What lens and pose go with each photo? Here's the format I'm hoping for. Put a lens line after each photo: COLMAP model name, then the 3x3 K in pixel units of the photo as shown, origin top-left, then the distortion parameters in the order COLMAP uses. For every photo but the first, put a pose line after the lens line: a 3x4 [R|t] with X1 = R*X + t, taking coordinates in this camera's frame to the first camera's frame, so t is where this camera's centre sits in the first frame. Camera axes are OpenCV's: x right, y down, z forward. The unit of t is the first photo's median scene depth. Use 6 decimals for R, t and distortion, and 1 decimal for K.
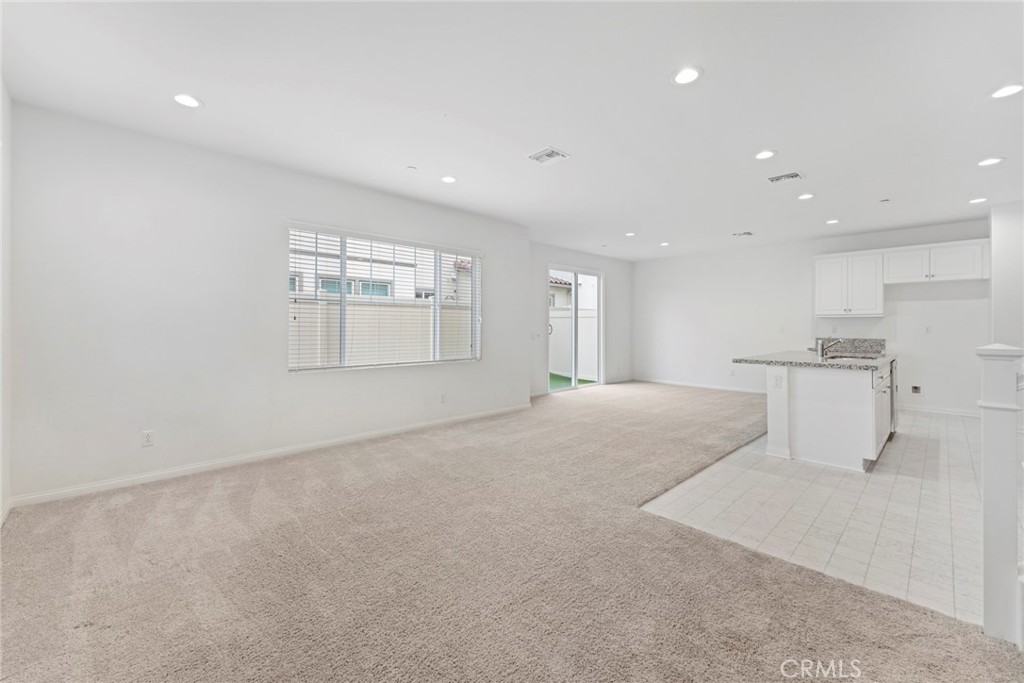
lens RADIAL K [[413.1, 0, 513.5], [0, 413.1, 326.3], [0, 0, 1]] dist [0.001314, 0.000035]
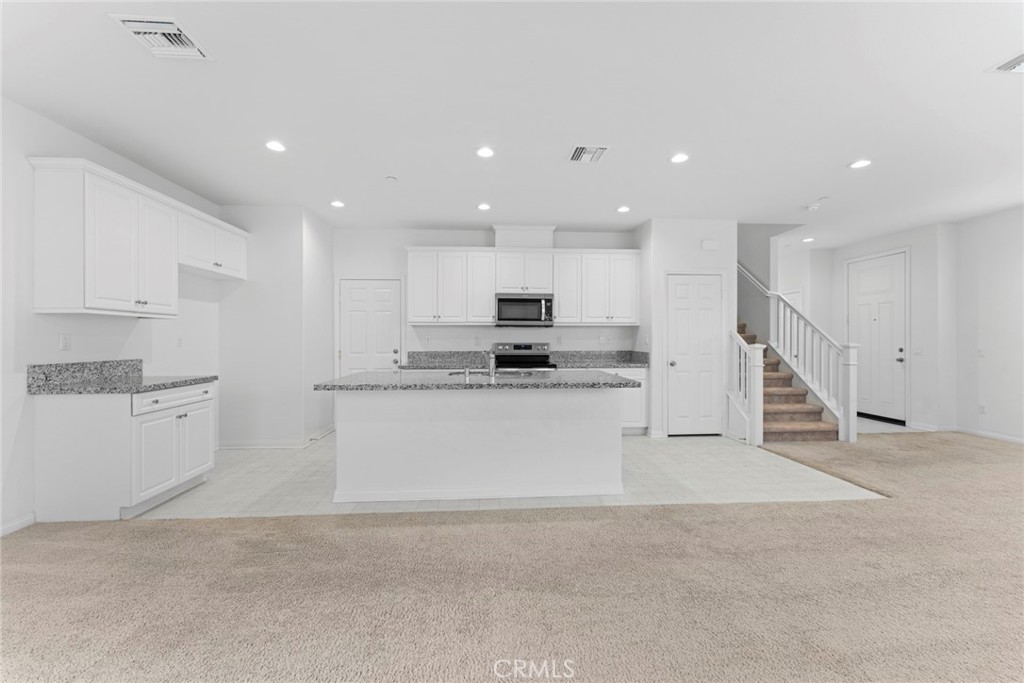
lens RADIAL K [[413.1, 0, 511.1], [0, 413.1, 339.9], [0, 0, 1]] dist [0.001314, 0.000035]
pose [[-0.752871, -0.003104, 0.658160, 0.172608], [-0.002162, 0.999995, 0.002243, 0.002914], [-0.658164, 0.000266, -0.752874, 1.276648]]
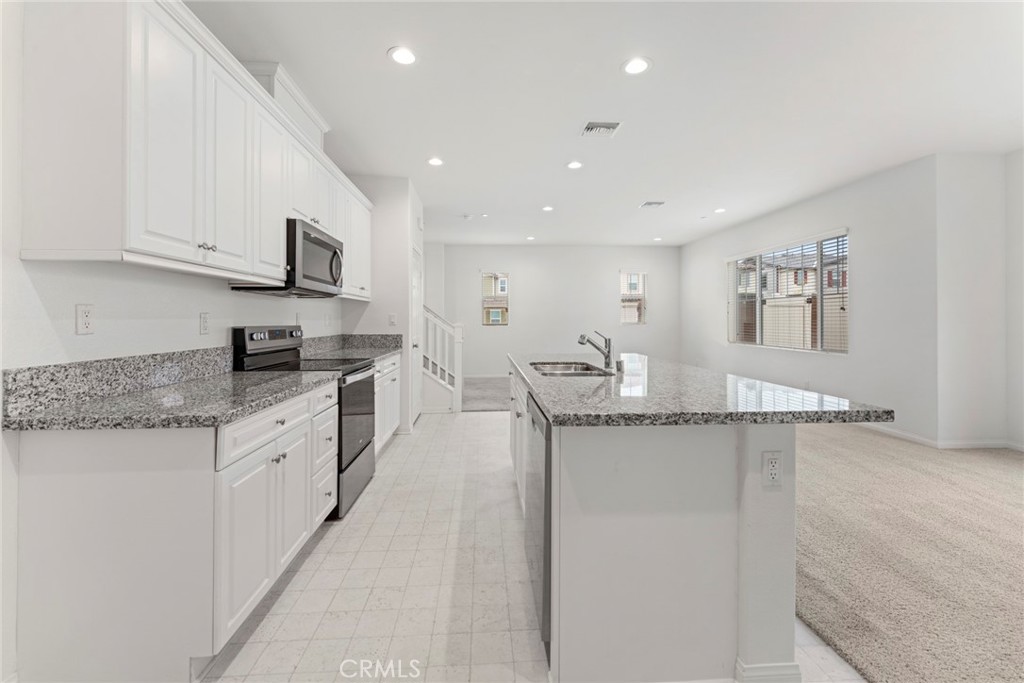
lens RADIAL K [[413.1, 0, 504.9], [0, 413.1, 316.9], [0, 0, 1]] dist [0.001314, 0.000035]
pose [[-0.669608, -0.007078, -0.742681, 1.027698], [-0.000036, 0.999955, -0.009497, 0.007105], [0.742715, -0.006332, -0.669578, 1.037473]]
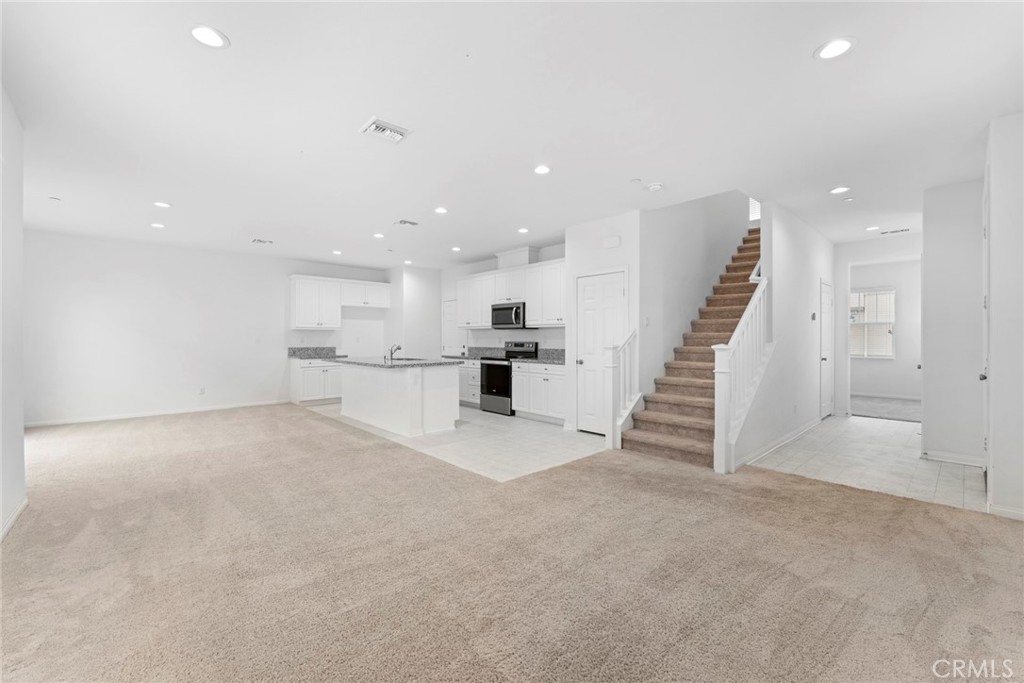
lens RADIAL K [[413.1, 0, 512.7], [0, 413.1, 340.3], [0, 0, 1]] dist [0.001314, 0.000035]
pose [[0.027093, -0.005480, 0.999618, -0.471752], [-0.001453, 0.999984, 0.005522, 0.001432], [-0.999632, -0.001602, 0.027085, 0.466457]]
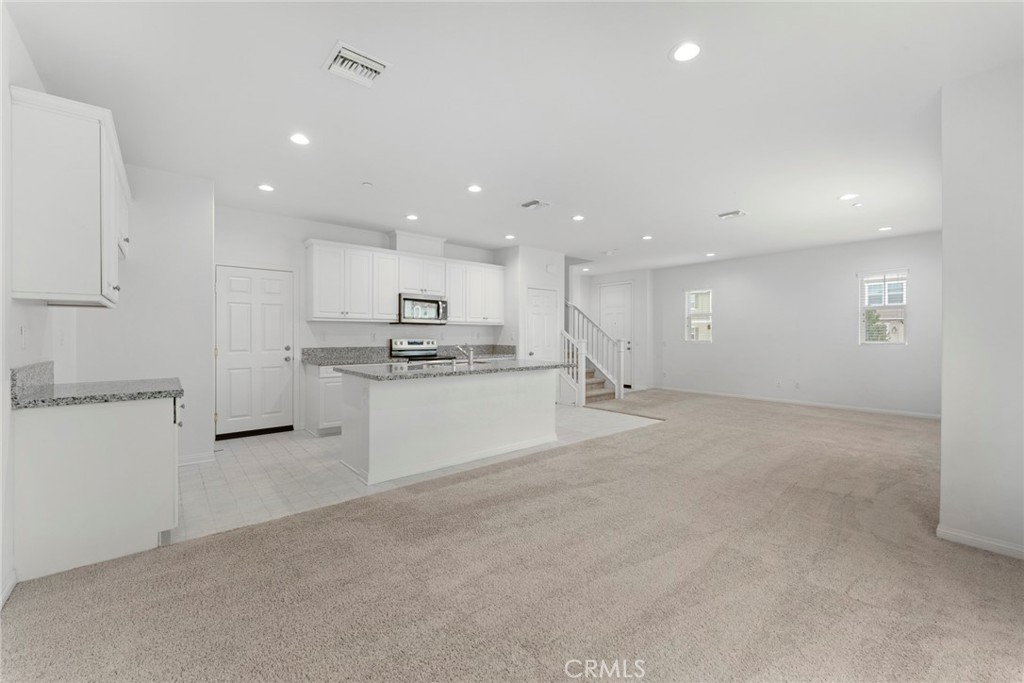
lens RADIAL K [[413.1, 0, 518.3], [0, 413.1, 336.6], [0, 0, 1]] dist [0.001314, 0.000035]
pose [[-0.997087, -0.004857, 0.076118, 0.458136], [-0.004766, 0.999988, 0.001385, 0.004037], [-0.076123, 0.001018, -0.997098, 1.606981]]
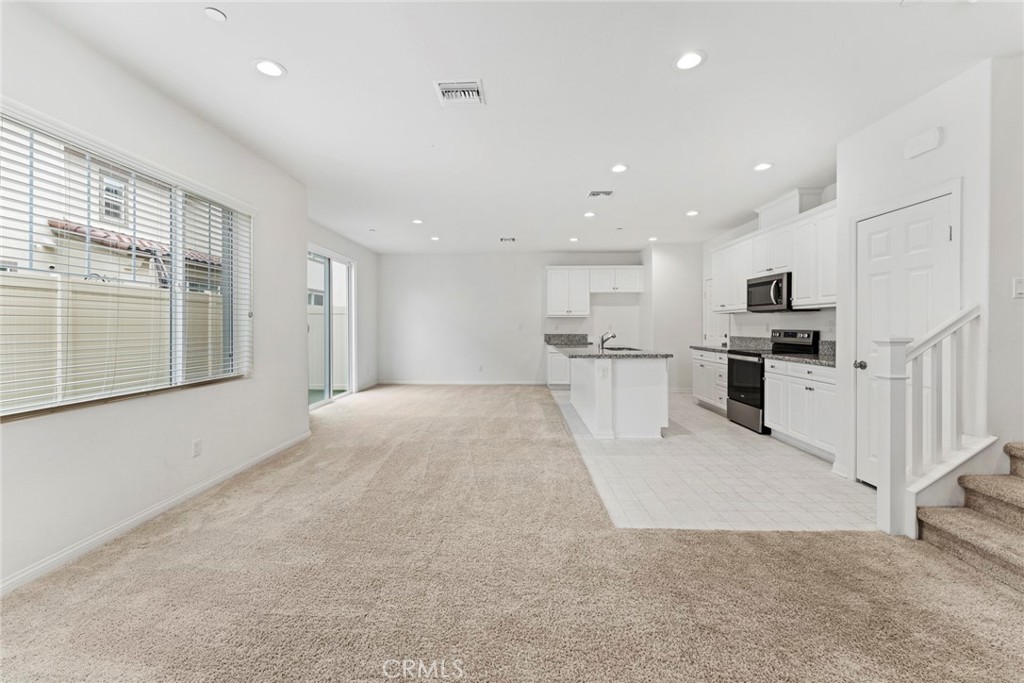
lens RADIAL K [[413.1, 0, 509.3], [0, 413.1, 326.9], [0, 0, 1]] dist [0.001314, 0.000035]
pose [[0.716107, -0.004175, 0.697978, -0.240506], [0.001343, 0.999989, 0.004604, 0.002056], [-0.697989, -0.002360, 0.716104, 0.262953]]
